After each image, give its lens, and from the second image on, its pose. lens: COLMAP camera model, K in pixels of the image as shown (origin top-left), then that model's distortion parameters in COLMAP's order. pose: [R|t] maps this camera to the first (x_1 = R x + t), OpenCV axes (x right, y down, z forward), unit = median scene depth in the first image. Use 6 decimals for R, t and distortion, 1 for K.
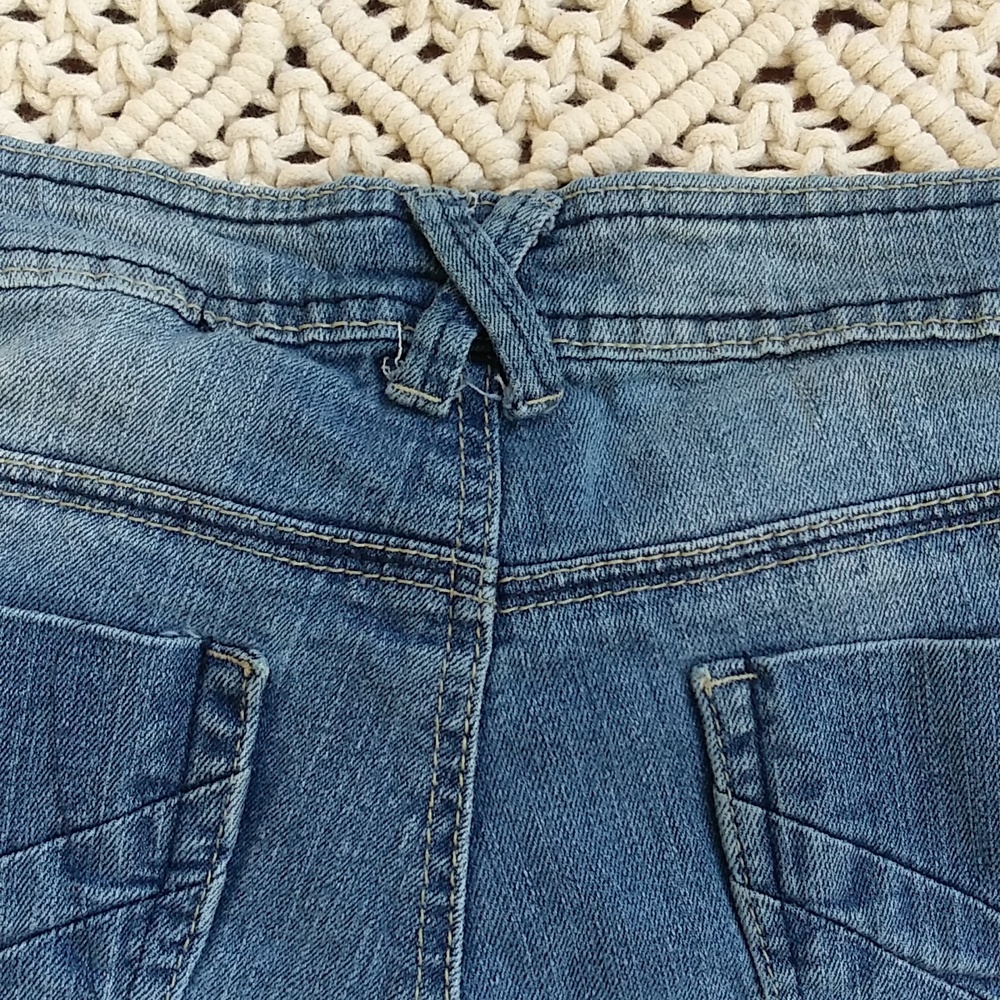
lens RADIAL K [[1567.5, 0, 502.1], [0, 1567.5, 506.5], [0, 0, 1]] dist [0.055931, 0.000000]
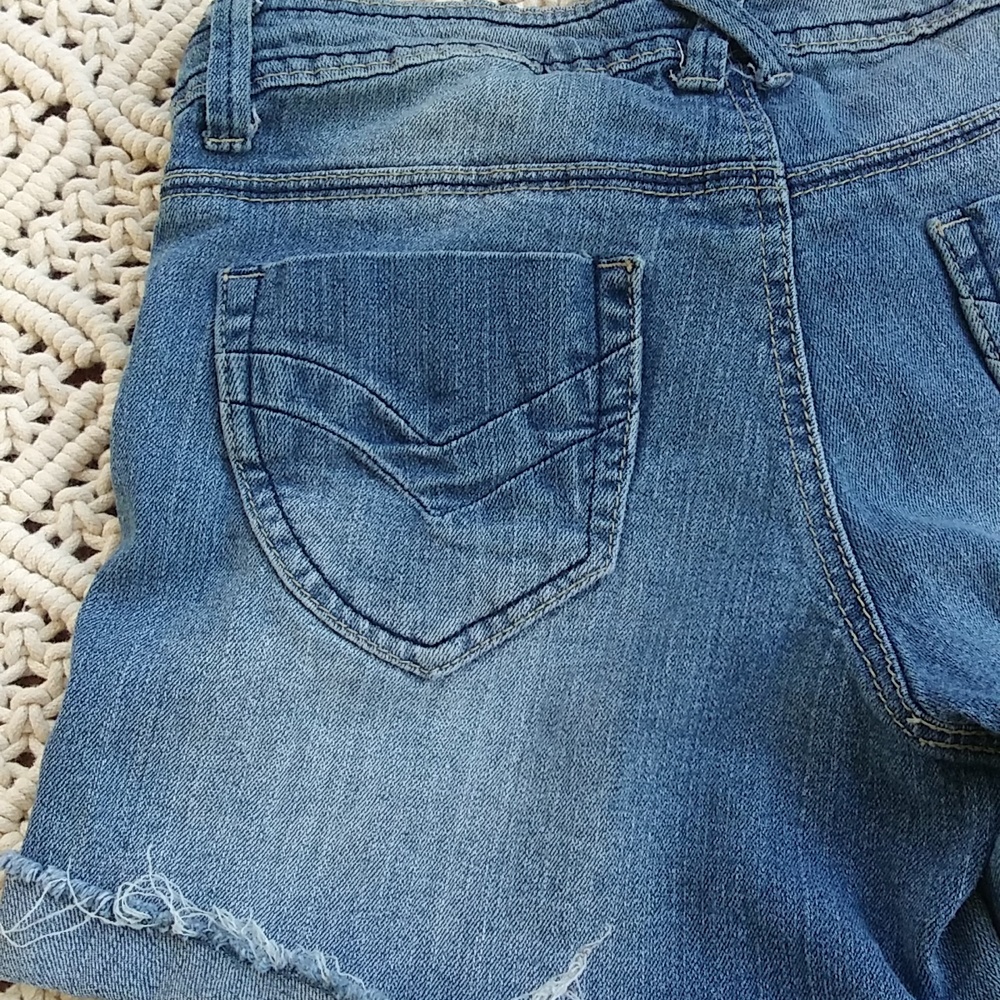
lens RADIAL K [[1567.5, 0, 468.6], [0, 1567.5, 512.2], [0, 0, 1]] dist [0.055931, 0.000000]
pose [[0.982739, -0.184944, 0.004484, -0.347942], [0.182431, 0.964794, -0.189448, 0.558062], [0.030711, 0.186996, 0.981881, -0.388449]]
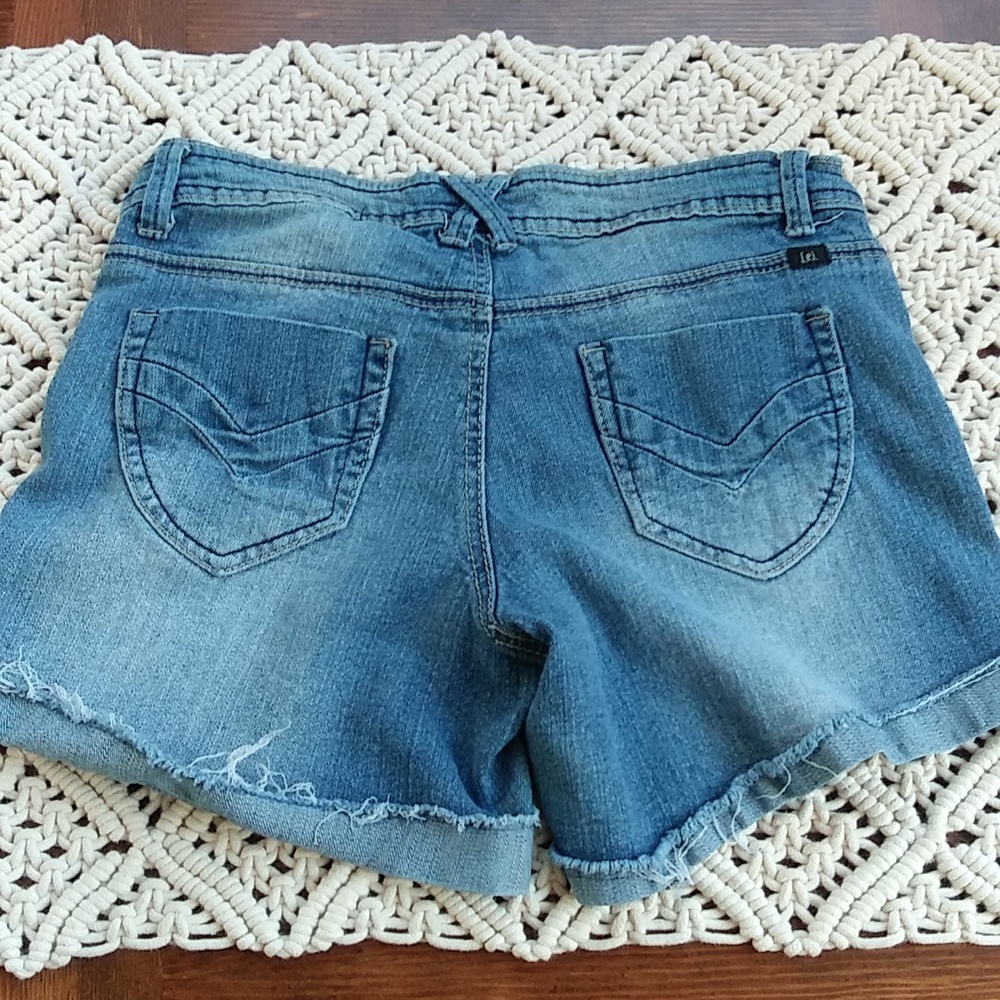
lens RADIAL K [[1567.5, 0, 506.2], [0, 1567.5, 500.7], [0, 0, 1]] dist [0.055931, 0.000000]
pose [[0.998326, -0.039146, 0.042571, -0.091671], [0.049522, 0.958824, -0.279650, 0.961104], [-0.029871, 0.281290, 0.959158, -1.149560]]
